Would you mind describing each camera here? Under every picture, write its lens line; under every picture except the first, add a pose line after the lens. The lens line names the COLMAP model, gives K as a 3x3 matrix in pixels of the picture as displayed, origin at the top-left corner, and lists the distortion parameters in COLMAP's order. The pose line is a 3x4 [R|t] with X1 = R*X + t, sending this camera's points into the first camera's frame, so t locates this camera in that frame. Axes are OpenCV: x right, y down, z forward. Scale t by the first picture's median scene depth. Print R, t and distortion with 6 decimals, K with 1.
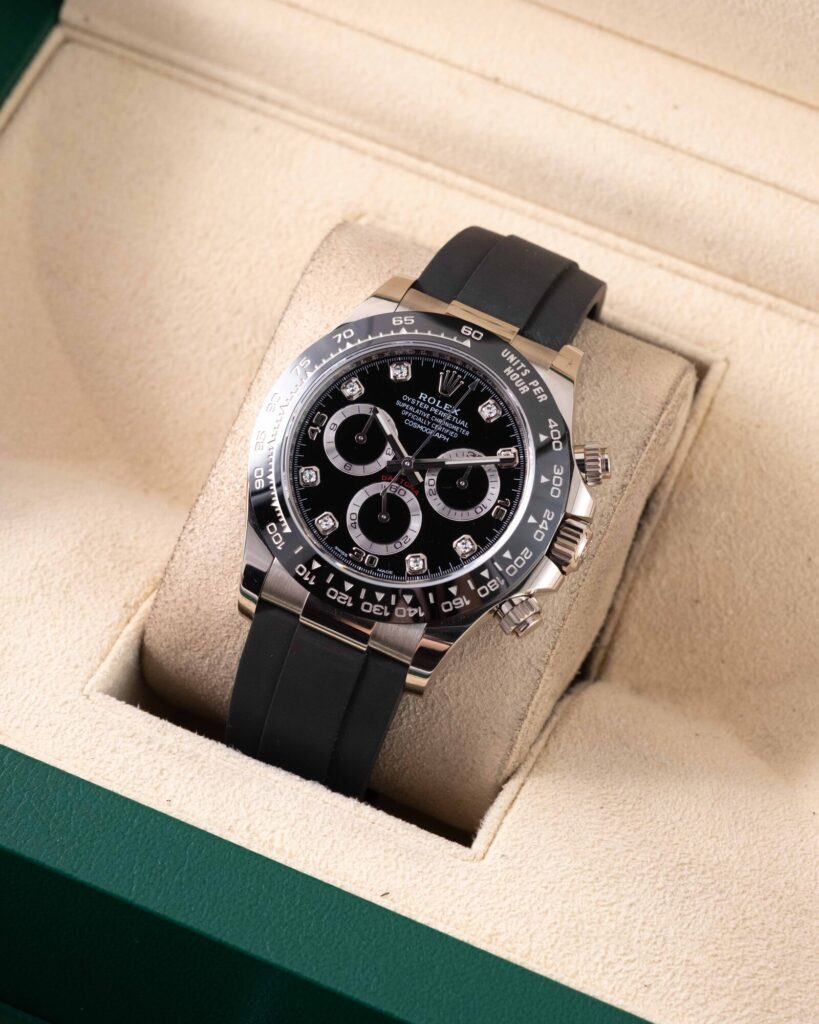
lens RADIAL K [[4202.8, 0, 404.9], [0, 4202.8, 507.7], [0, 0, 1]] dist [0.107963, 0.000000]
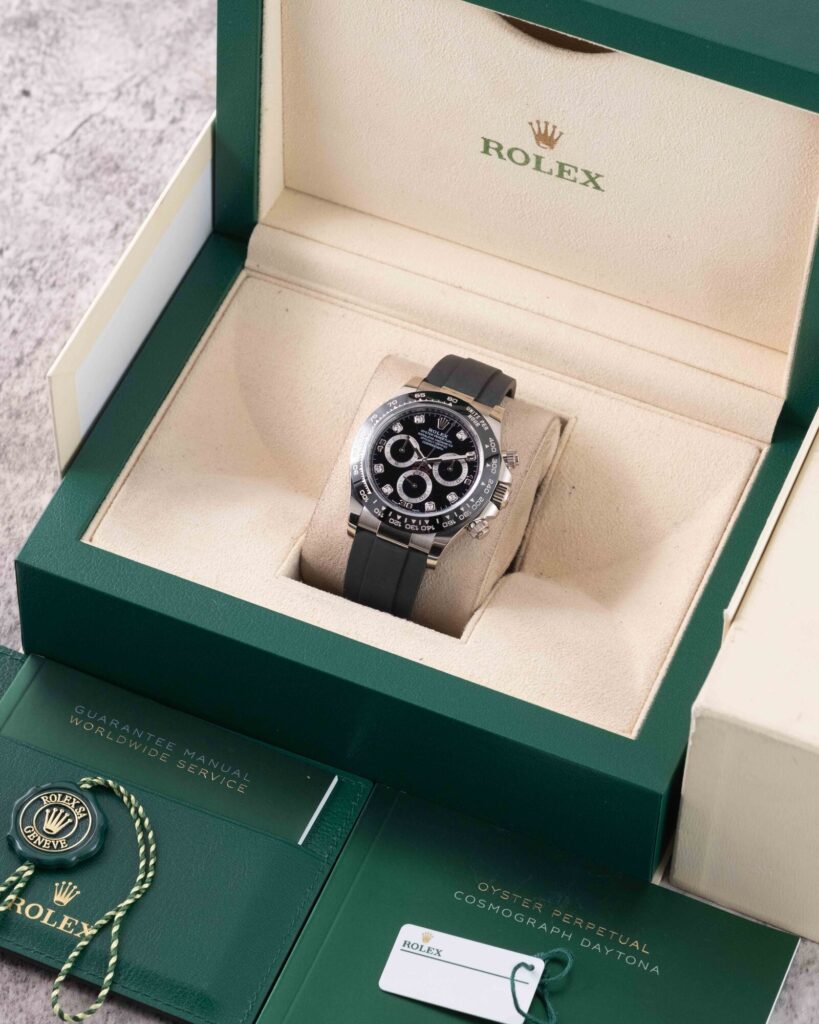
lens RADIAL K [[4202.8, 0, 412.1], [0, 4202.8, 513.2], [0, 0, 1]] dist [0.107963, 0.000000]
pose [[0.999421, -0.033316, 0.006843, -0.021088], [0.033732, 0.996685, -0.074034, 0.173541], [-0.004354, 0.074222, 0.997232, -1.130796]]
